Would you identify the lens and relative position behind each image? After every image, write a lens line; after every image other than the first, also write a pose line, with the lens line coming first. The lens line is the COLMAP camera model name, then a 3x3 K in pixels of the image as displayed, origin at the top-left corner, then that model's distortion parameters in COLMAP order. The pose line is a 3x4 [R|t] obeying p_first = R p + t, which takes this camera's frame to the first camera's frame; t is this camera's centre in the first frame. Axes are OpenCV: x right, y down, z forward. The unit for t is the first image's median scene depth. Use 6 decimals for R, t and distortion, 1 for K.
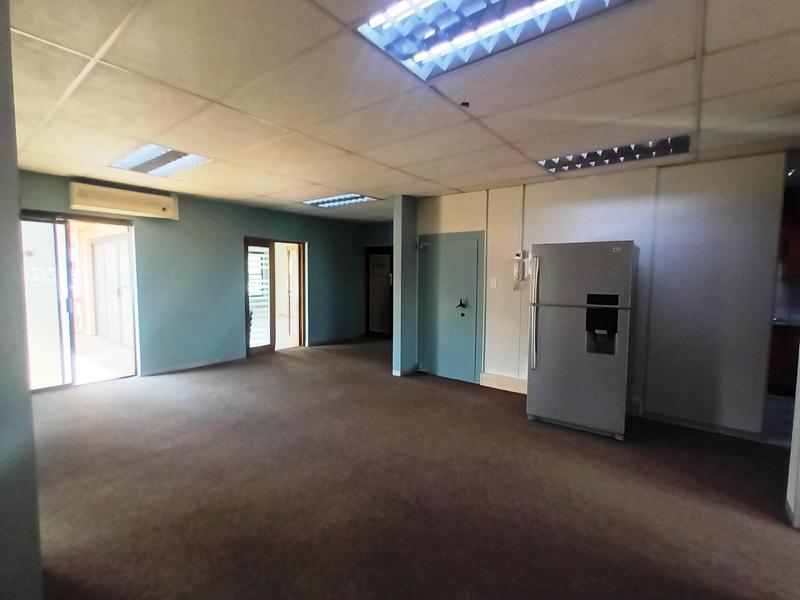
lens RADIAL K [[369.7, 0, 401.2], [0, 369.7, 300.4], [0, 0, 1]] dist [0.001839, -0.000033]
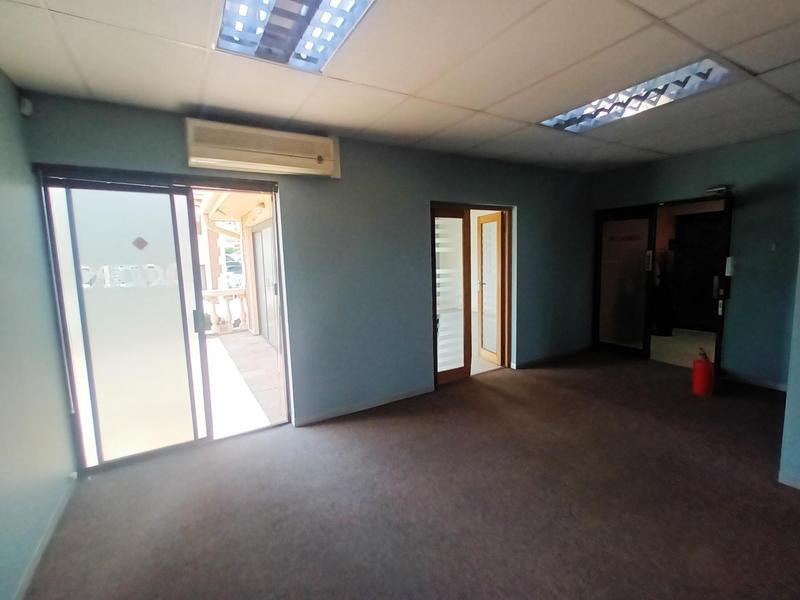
lens RADIAL K [[369.7, 0, 401.2], [0, 369.7, 300.4], [0, 0, 1]] dist [0.001839, -0.000033]
pose [[0.933511, 0.002748, -0.358538, -0.243357], [0.014831, 0.998819, 0.046273, -0.033953], [0.358241, -0.048514, 0.932368, 0.384649]]
